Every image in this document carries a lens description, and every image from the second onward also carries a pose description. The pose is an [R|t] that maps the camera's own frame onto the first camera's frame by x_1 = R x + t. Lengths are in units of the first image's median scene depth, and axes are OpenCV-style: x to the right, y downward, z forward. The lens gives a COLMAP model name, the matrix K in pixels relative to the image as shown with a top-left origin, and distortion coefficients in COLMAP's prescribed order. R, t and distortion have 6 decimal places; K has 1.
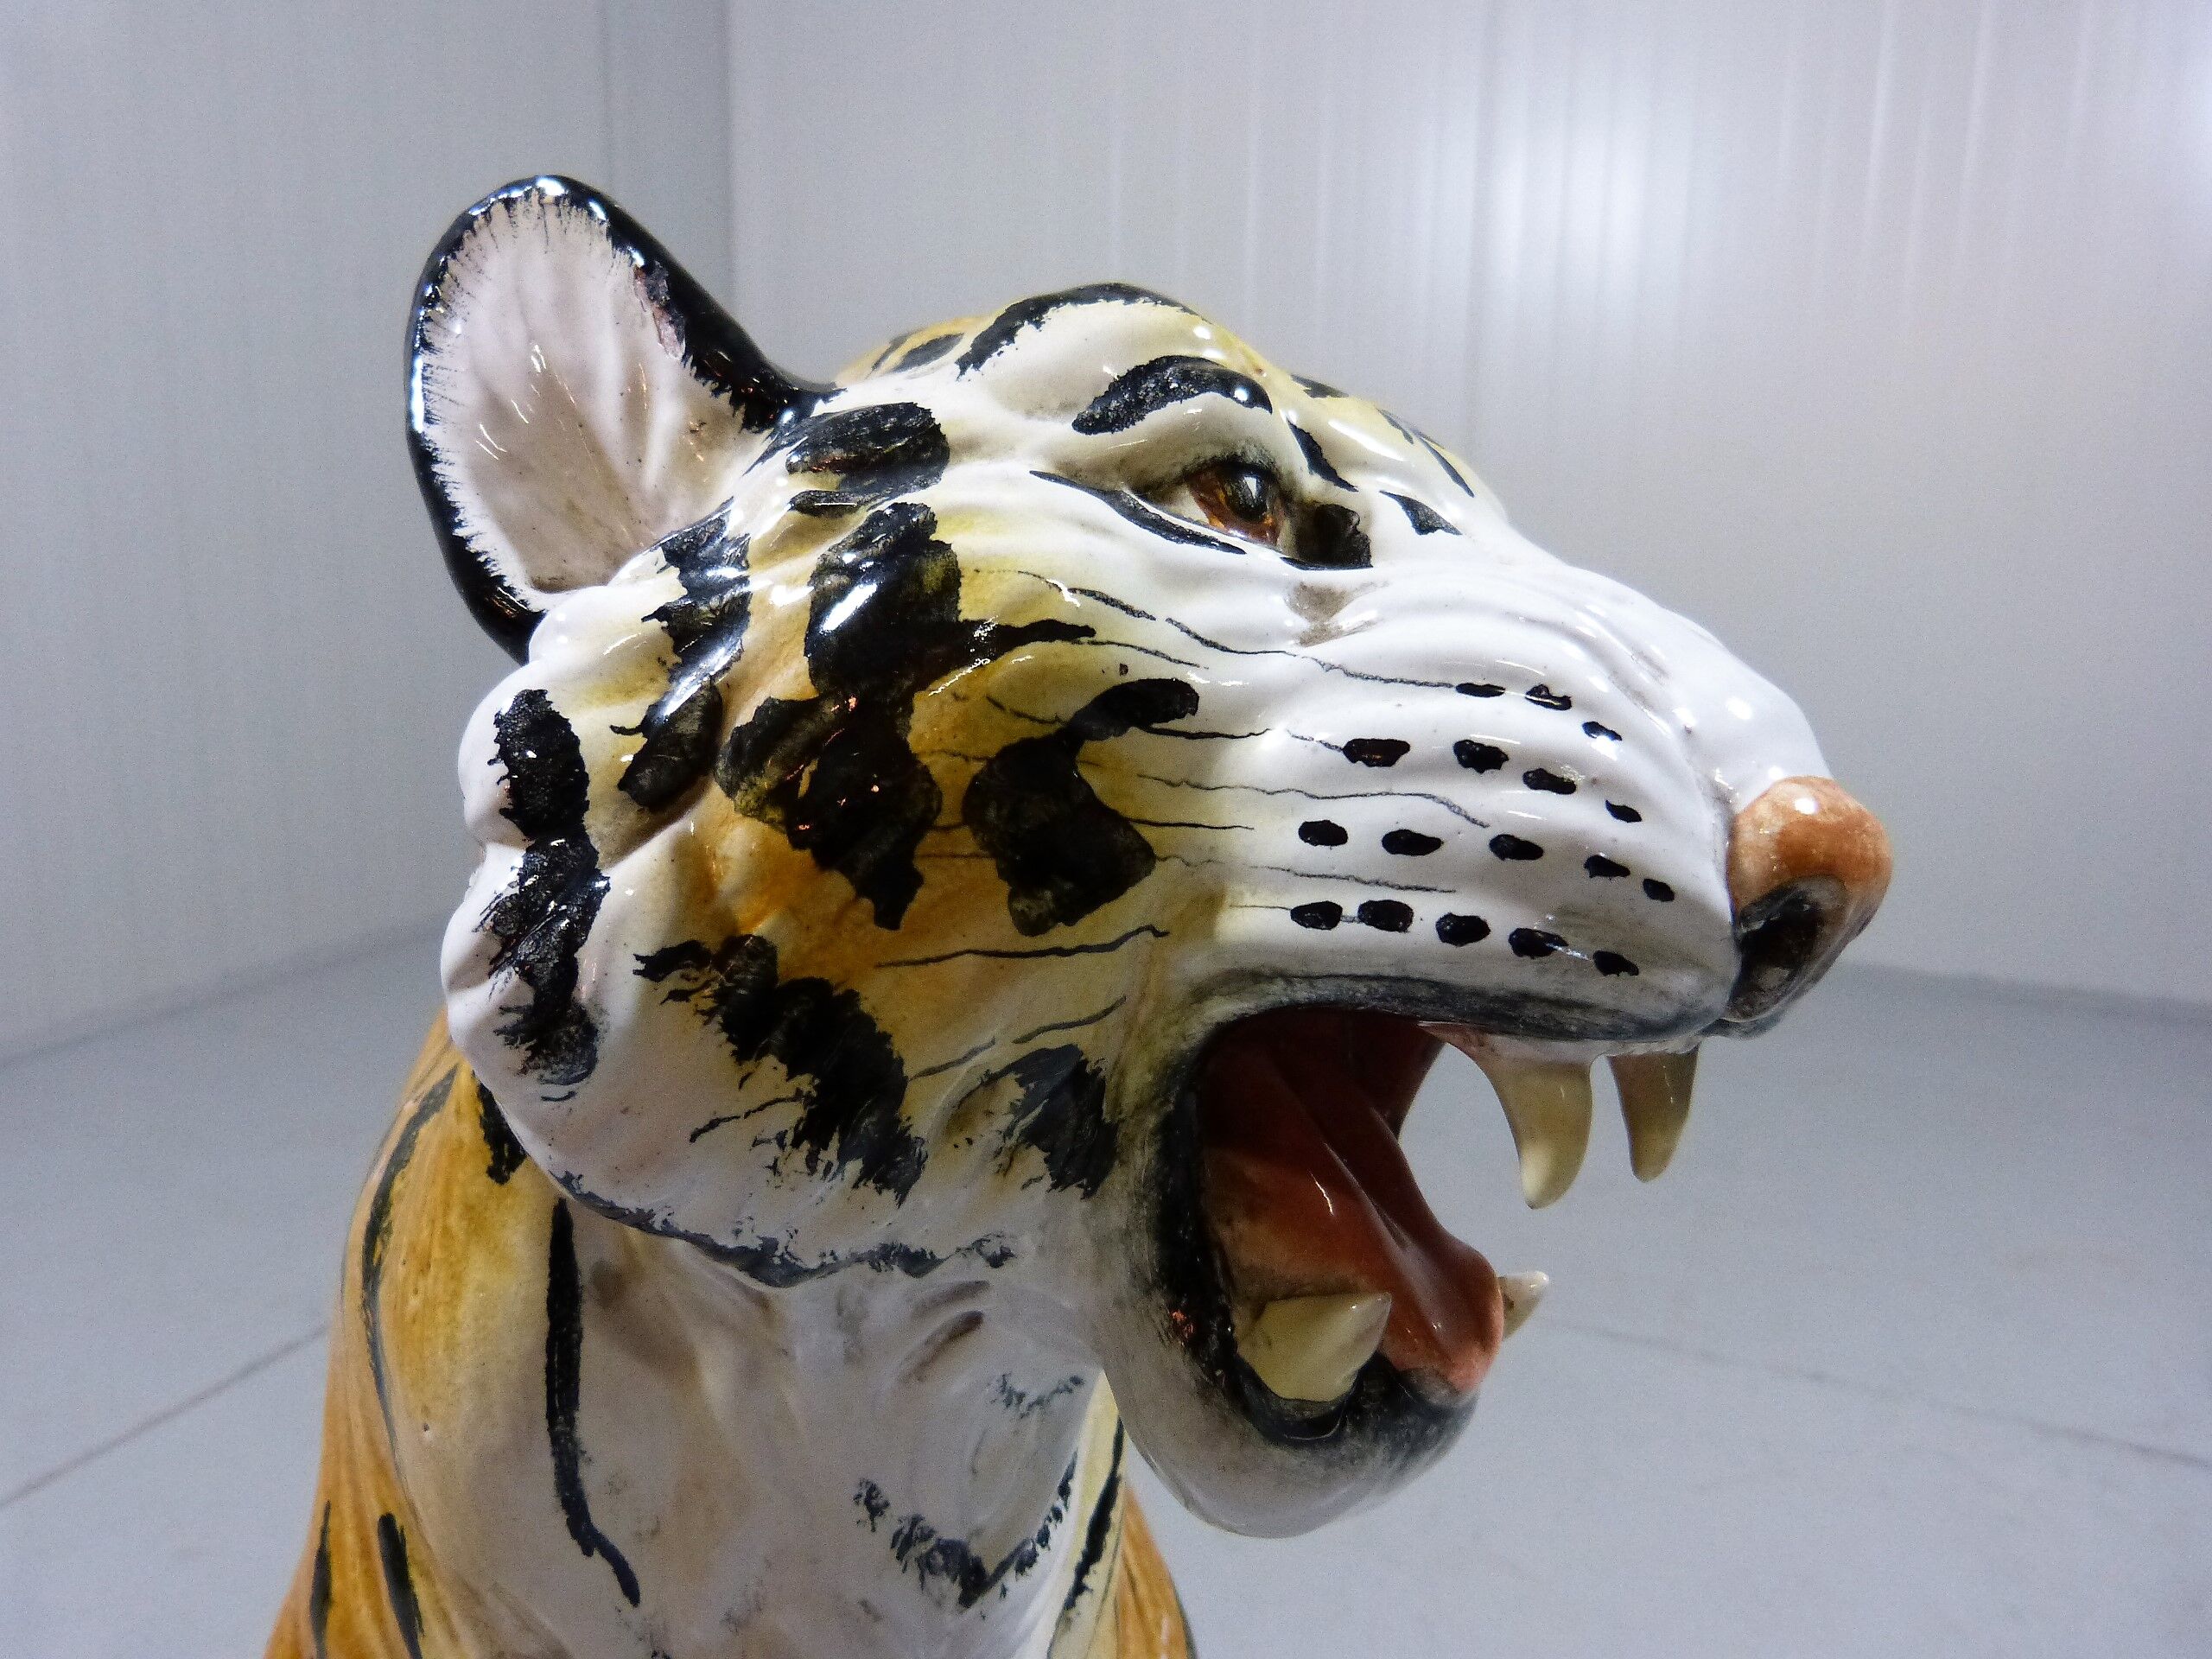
lens RADIAL K [[1655.0, 0, 1090.7], [0, 1655.0, 828.3], [0, 0, 1]] dist [-0.037071, 0.000180]
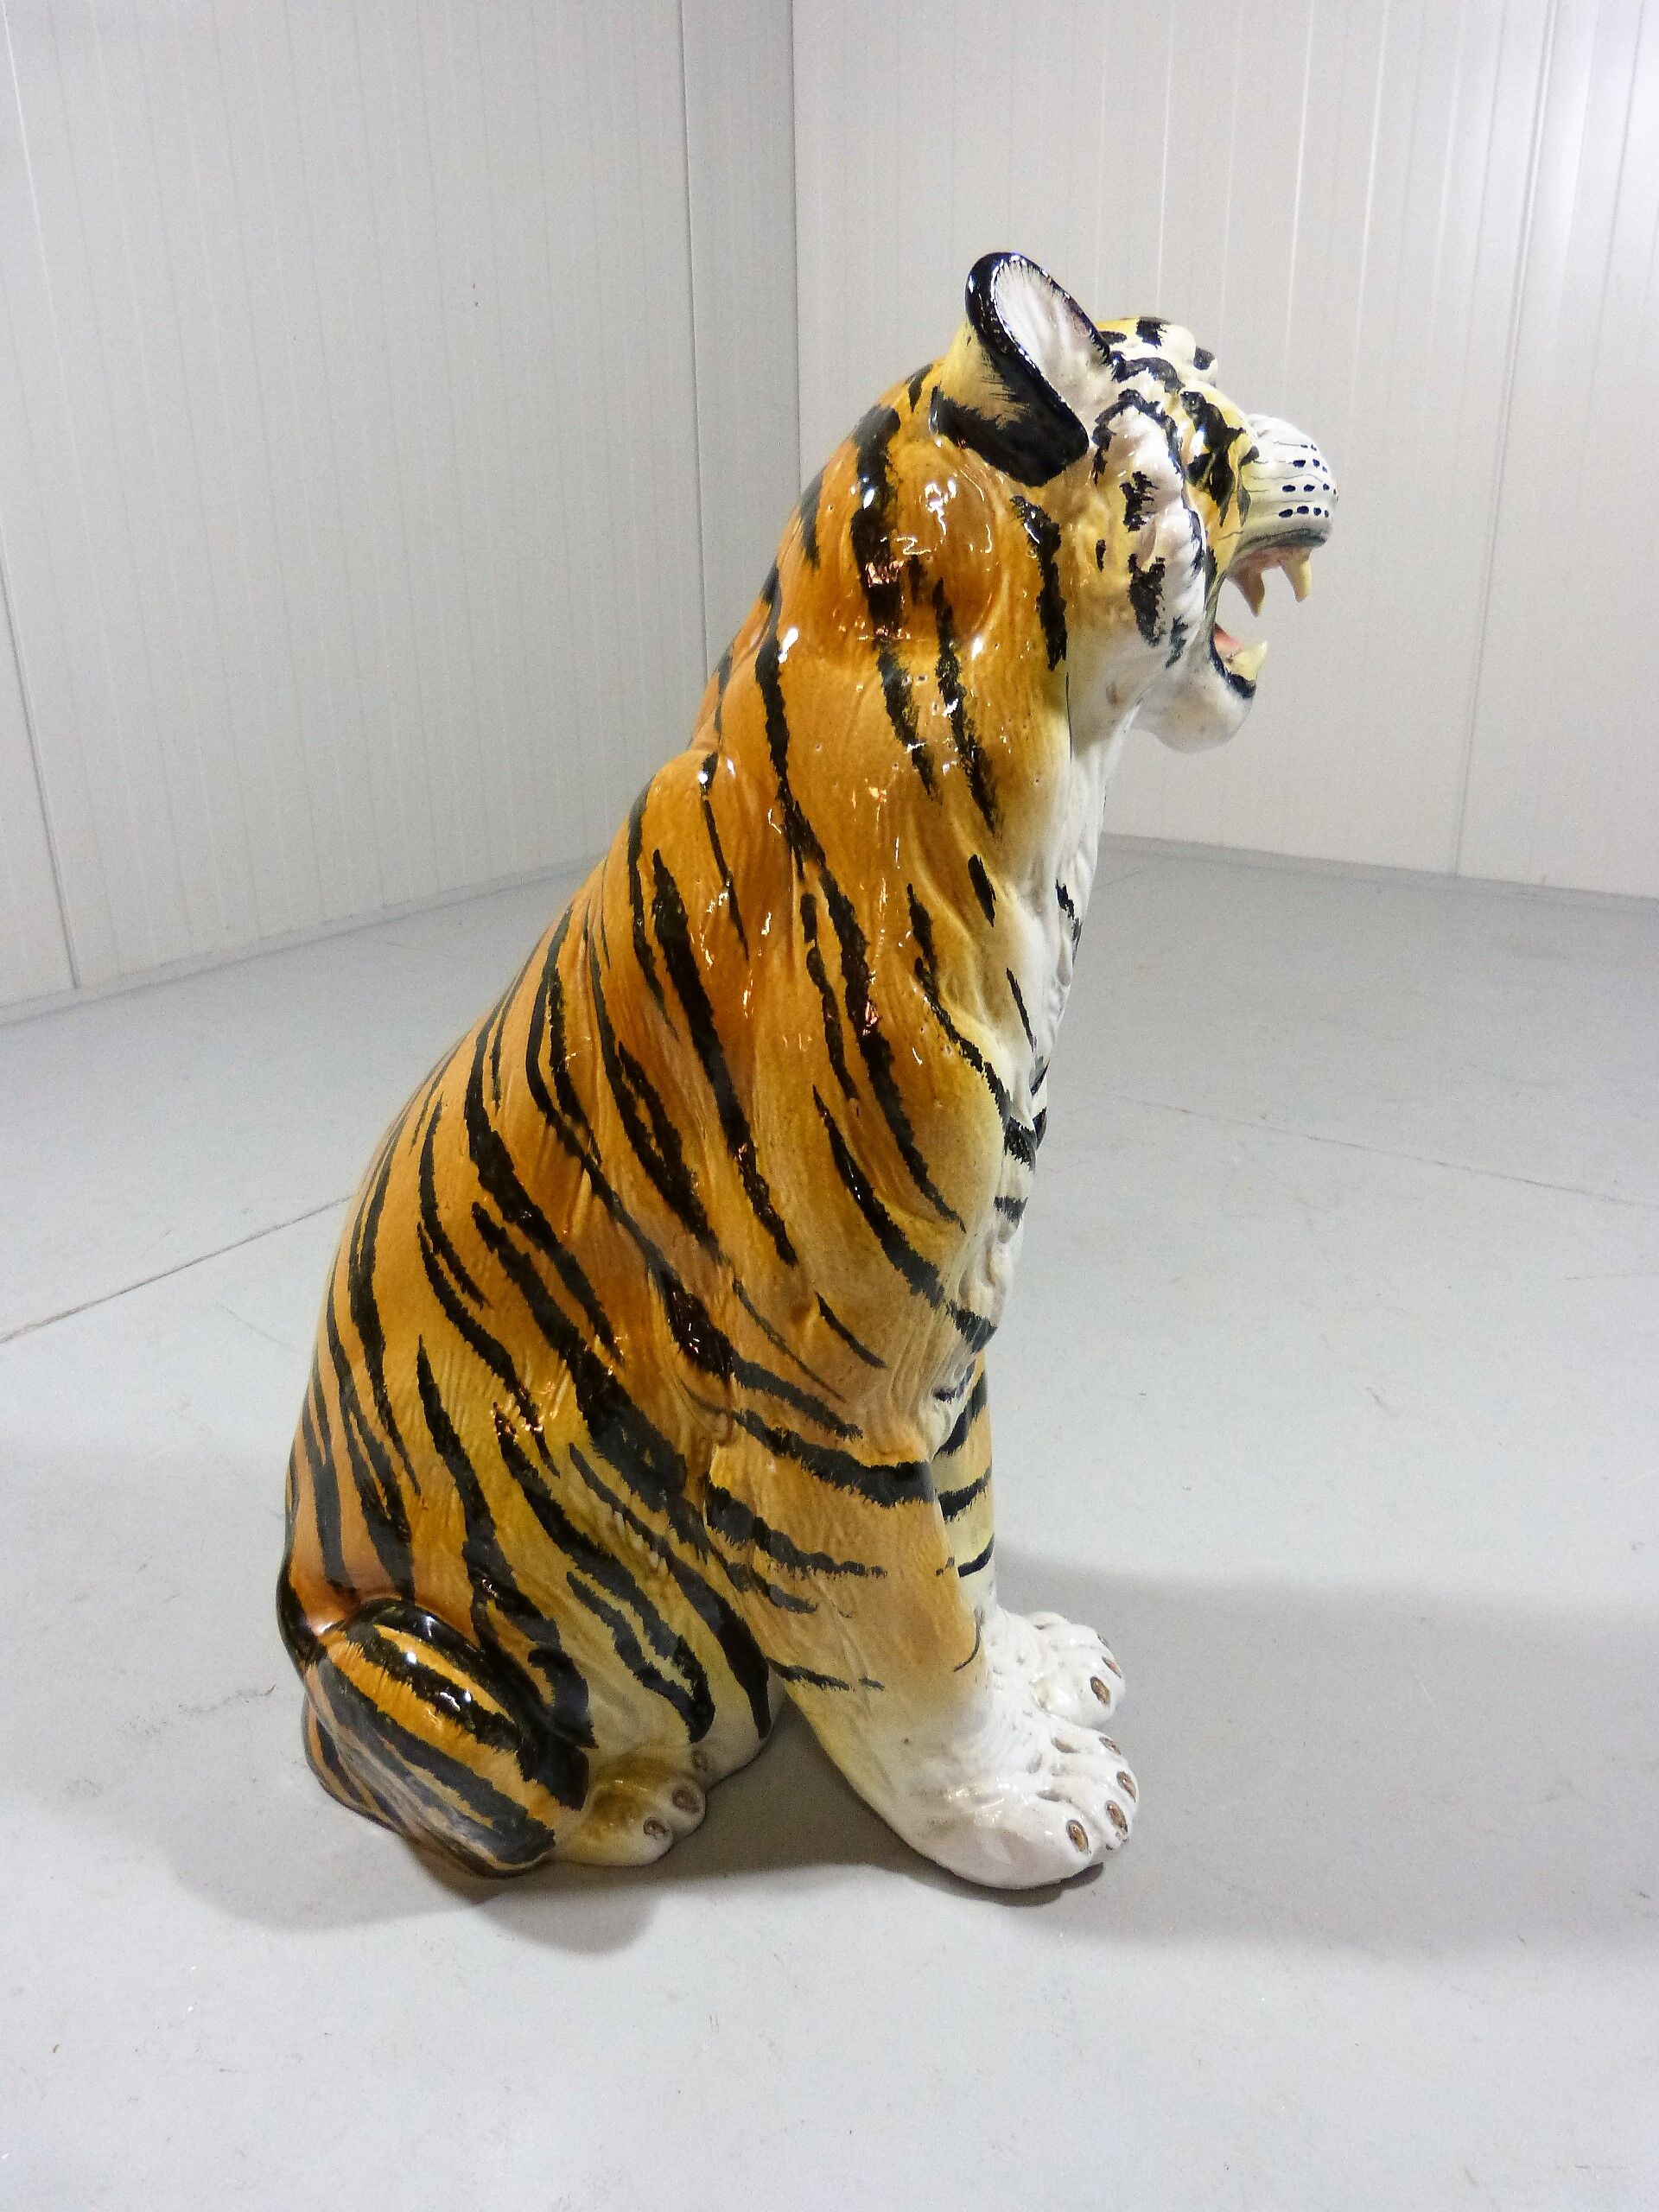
lens RADIAL K [[1655.0, 0, 829.5], [0, 1655.0, 1106.0], [0, 0, 1]] dist [-0.037071, 0.000180]
pose [[0.587986, -0.308988, 0.747528, -3.390777], [0.181705, 0.950999, 0.250168, 0.197476], [-0.788198, -0.011266, 0.615319, -0.408029]]
